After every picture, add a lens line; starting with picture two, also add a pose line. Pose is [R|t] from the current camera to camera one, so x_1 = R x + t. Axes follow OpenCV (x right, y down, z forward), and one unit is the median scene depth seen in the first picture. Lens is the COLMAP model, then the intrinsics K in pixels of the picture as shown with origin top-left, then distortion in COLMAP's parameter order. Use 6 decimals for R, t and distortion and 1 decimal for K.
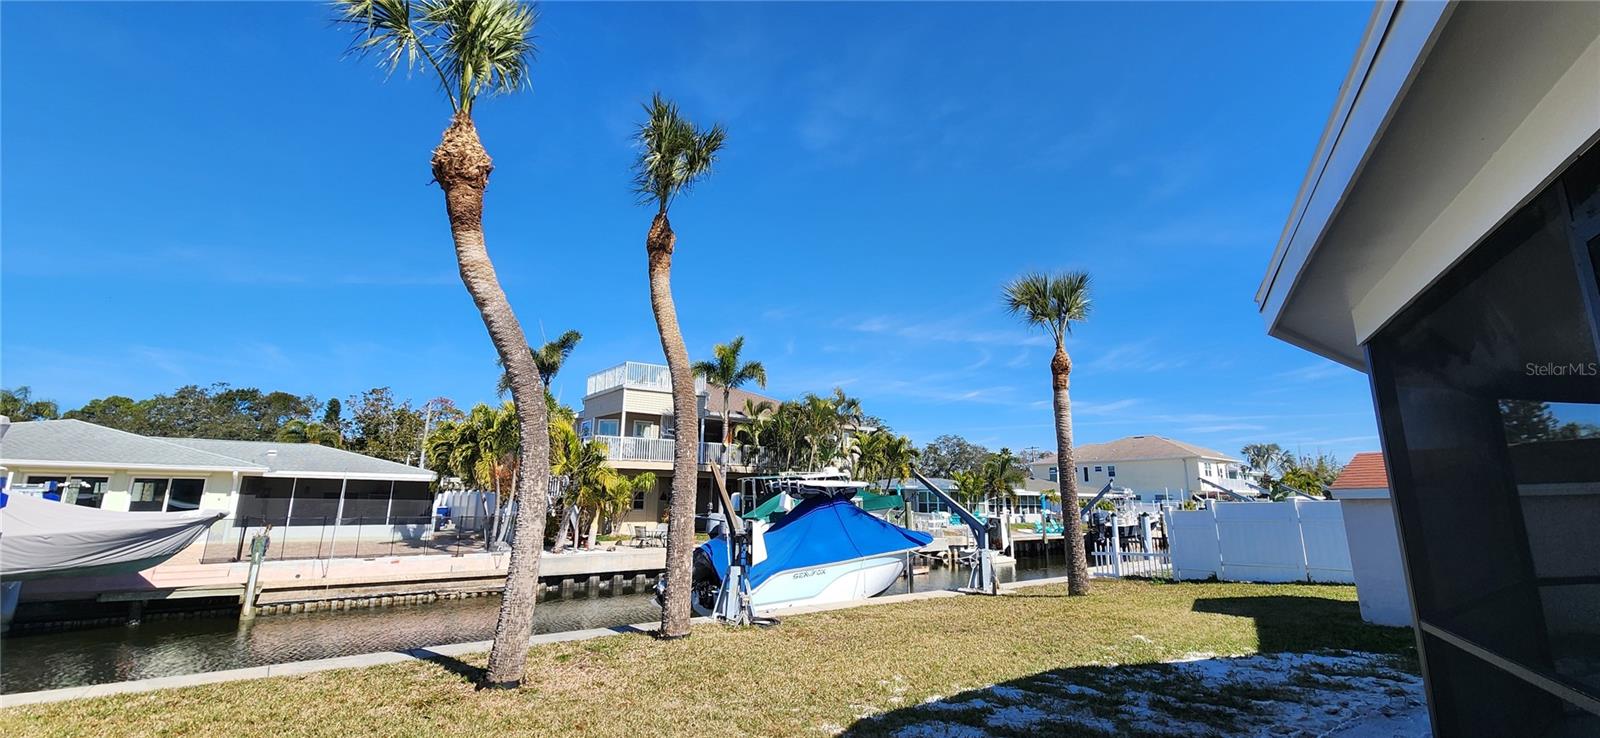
lens RADIAL K [[648.4, 0, 800.0], [0, 648.4, 369.0], [0, 0, 1]] dist [-0.000102, -0.000057]
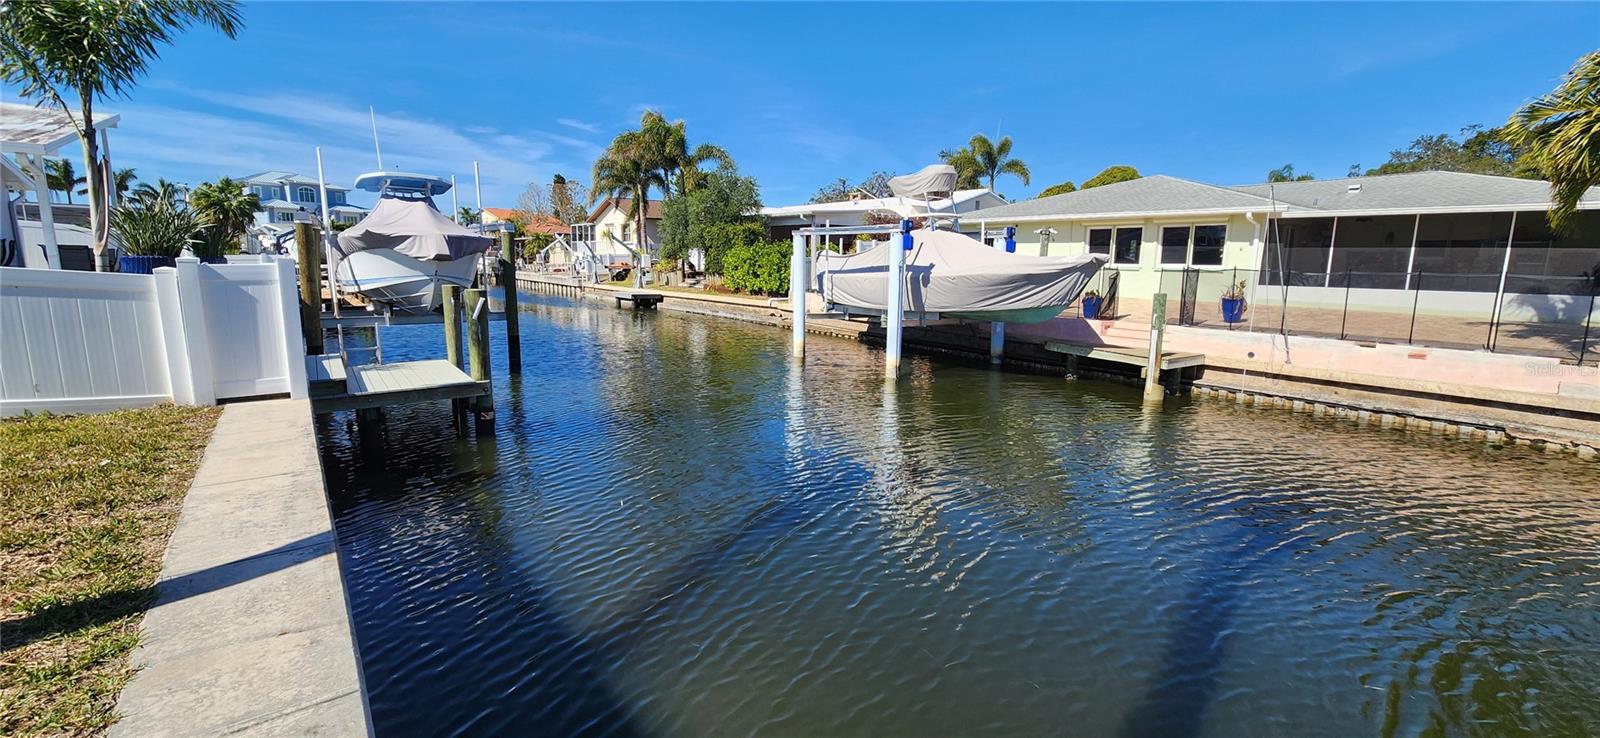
lens RADIAL K [[648.4, 0, 803.8], [0, 648.4, 365.8], [0, 0, 1]] dist [0.002701, 0.000001]
pose [[-0.001311, 0.157734, -0.987481, -0.079486], [0.187191, 0.970065, 0.154703, 0.111610], [0.982323, -0.184645, -0.030798, 0.453434]]
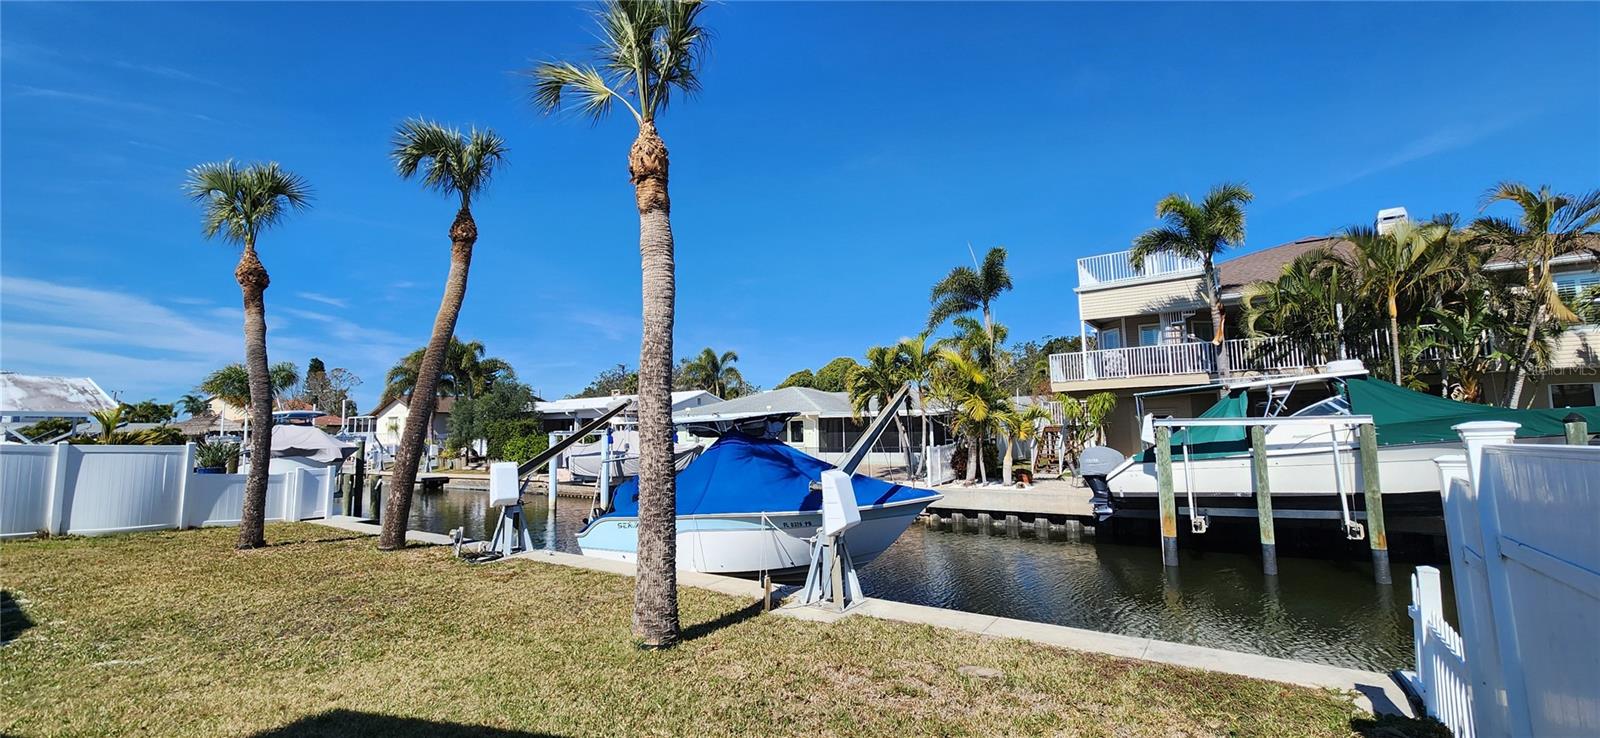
lens RADIAL K [[648.4, 0, 803.8], [0, 648.4, 365.8], [0, 0, 1]] dist [0.002701, 0.000001]
pose [[0.305466, -0.105702, -0.946318, 0.502826], [0.211799, 0.976465, -0.040702, 0.103359], [0.928349, -0.187996, 0.320665, 0.524178]]
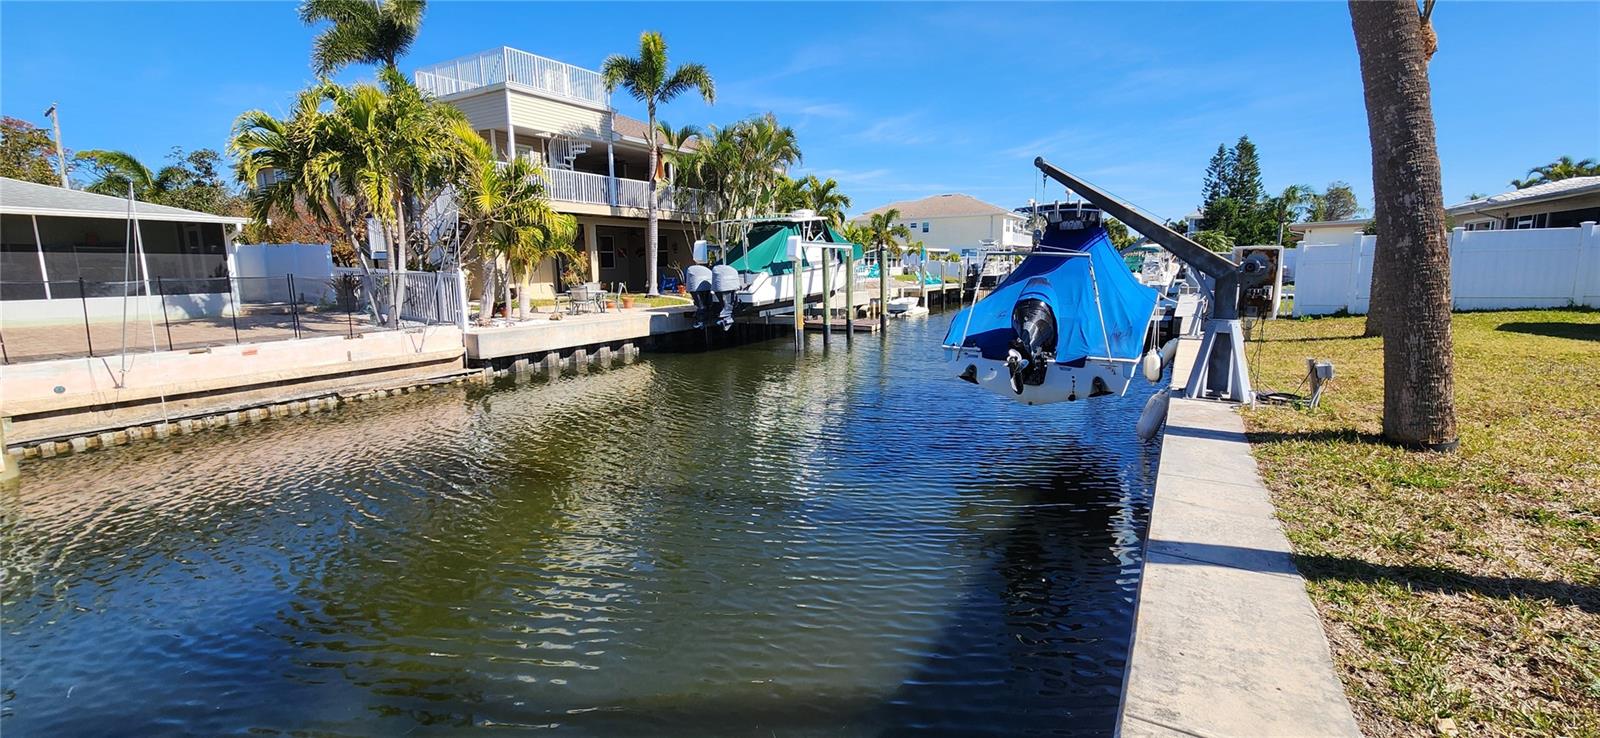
lens RADIAL K [[648.4, 0, 803.8], [0, 648.4, 365.8], [0, 0, 1]] dist [0.002701, 0.000001]
pose [[0.931158, -0.073839, 0.357062, -0.323393], [-0.056109, 0.938598, 0.340421, 0.070033], [-0.360274, -0.337020, 0.869839, 0.264373]]
